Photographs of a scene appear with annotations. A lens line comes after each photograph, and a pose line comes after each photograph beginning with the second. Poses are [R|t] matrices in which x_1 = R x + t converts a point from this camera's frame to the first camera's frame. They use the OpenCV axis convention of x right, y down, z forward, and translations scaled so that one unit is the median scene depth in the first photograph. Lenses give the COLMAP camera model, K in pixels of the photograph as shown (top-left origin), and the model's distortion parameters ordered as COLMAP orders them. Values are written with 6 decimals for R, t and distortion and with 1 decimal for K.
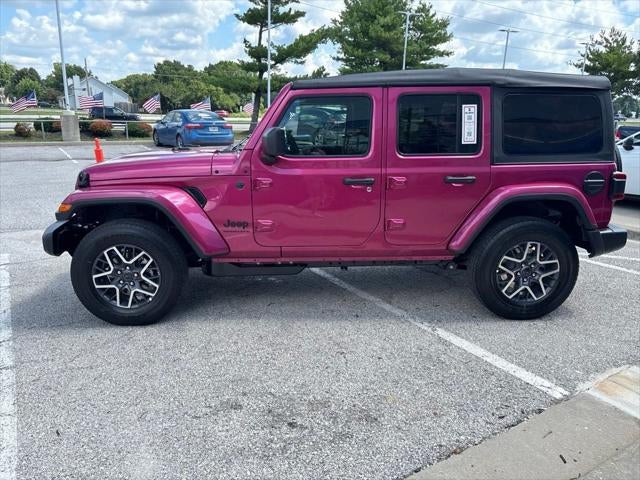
lens RADIAL K [[488.4, 0, 318.4], [0, 488.4, 241.8], [0, 0, 1]] dist [0.052365, -0.067621]
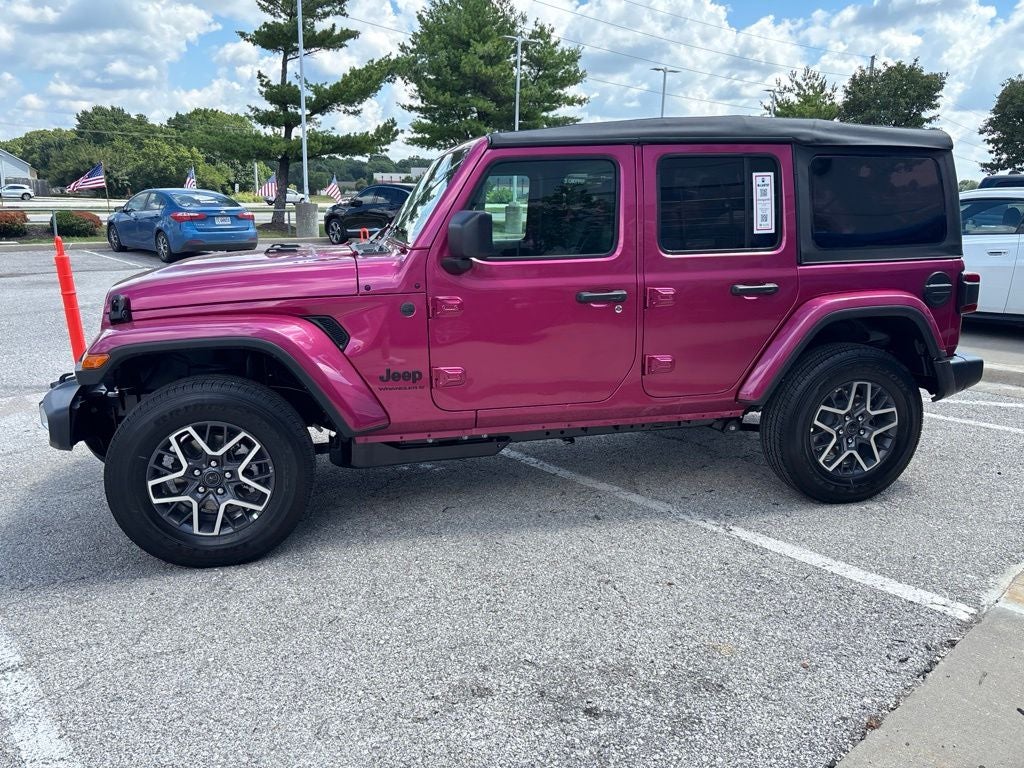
lens RADIAL K [[781.4, 0, 510.1], [0, 781.4, 373.2], [0, 0, 1]] dist [0.052365, -0.067621]
pose [[0.983325, -0.046885, 0.175706, -0.198404], [0.052542, 0.998235, -0.027679, -0.006422], [-0.174099, 0.036450, 0.984053, 0.054868]]
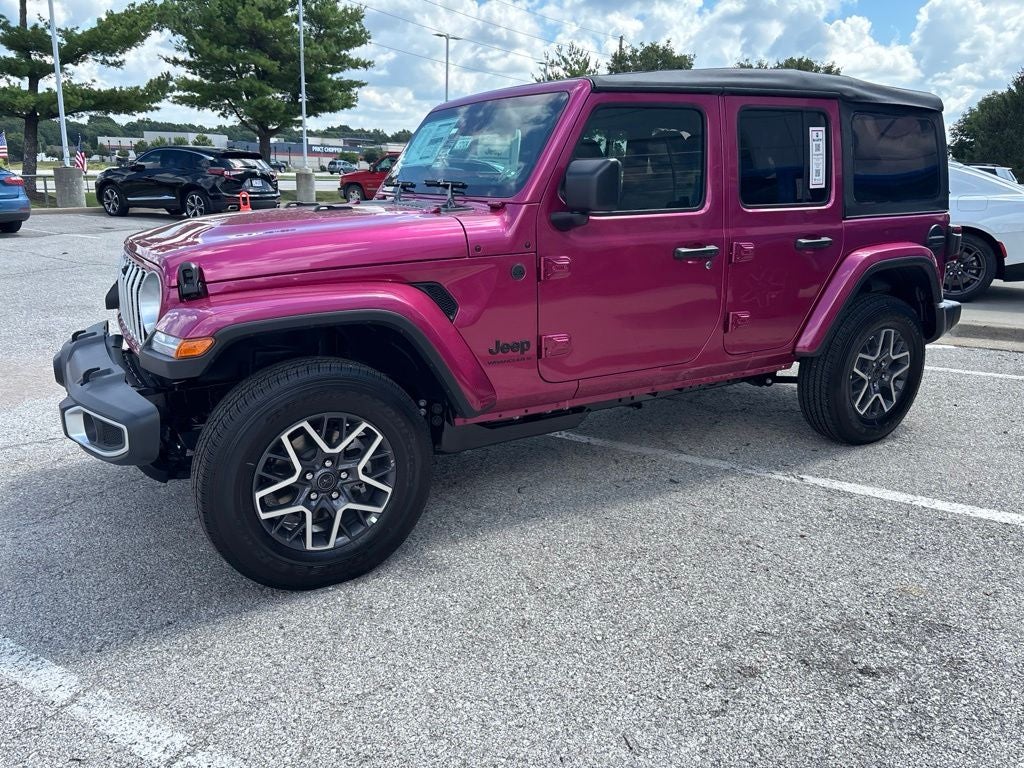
lens RADIAL K [[781.4, 0, 511.3], [0, 781.4, 381.7], [0, 0, 1]] dist [0.052365, -0.067621]
pose [[0.883318, -0.121664, 0.452710, -0.534962], [0.115227, 0.992455, 0.041890, -0.033038], [-0.454391, 0.015162, 0.890673, 0.246073]]
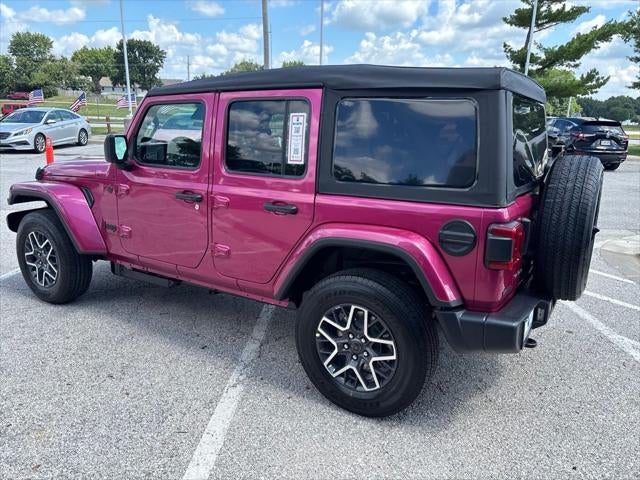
lens RADIAL K [[488.4, 0, 318.9], [0, 488.4, 241.0], [0, 0, 1]] dist [0.052365, -0.067621]
pose [[0.819637, 0.146531, -0.553827, 0.749882], [-0.157936, 0.987069, 0.027420, -0.101394], [0.550683, 0.064994, 0.832180, 0.370115]]
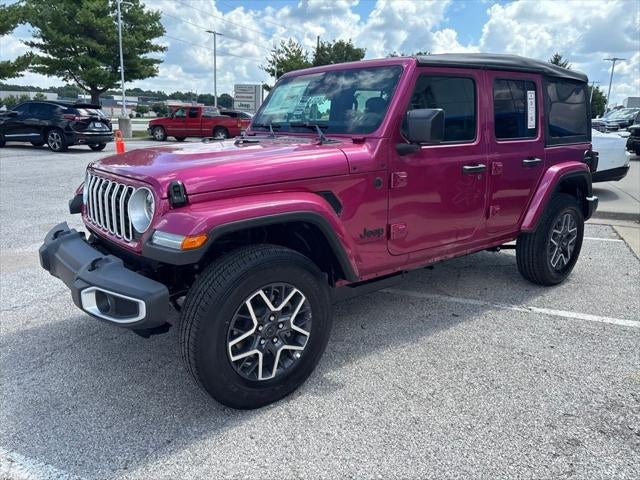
lens RADIAL K [[488.4, 0, 320.0], [0, 488.4, 236.6], [0, 0, 1]] dist [0.052365, -0.067621]
pose [[0.806213, -0.135541, 0.575889, -0.670633], [0.141389, 0.989338, 0.034914, -0.067425], [-0.574482, 0.053276, 0.816782, 0.393283]]
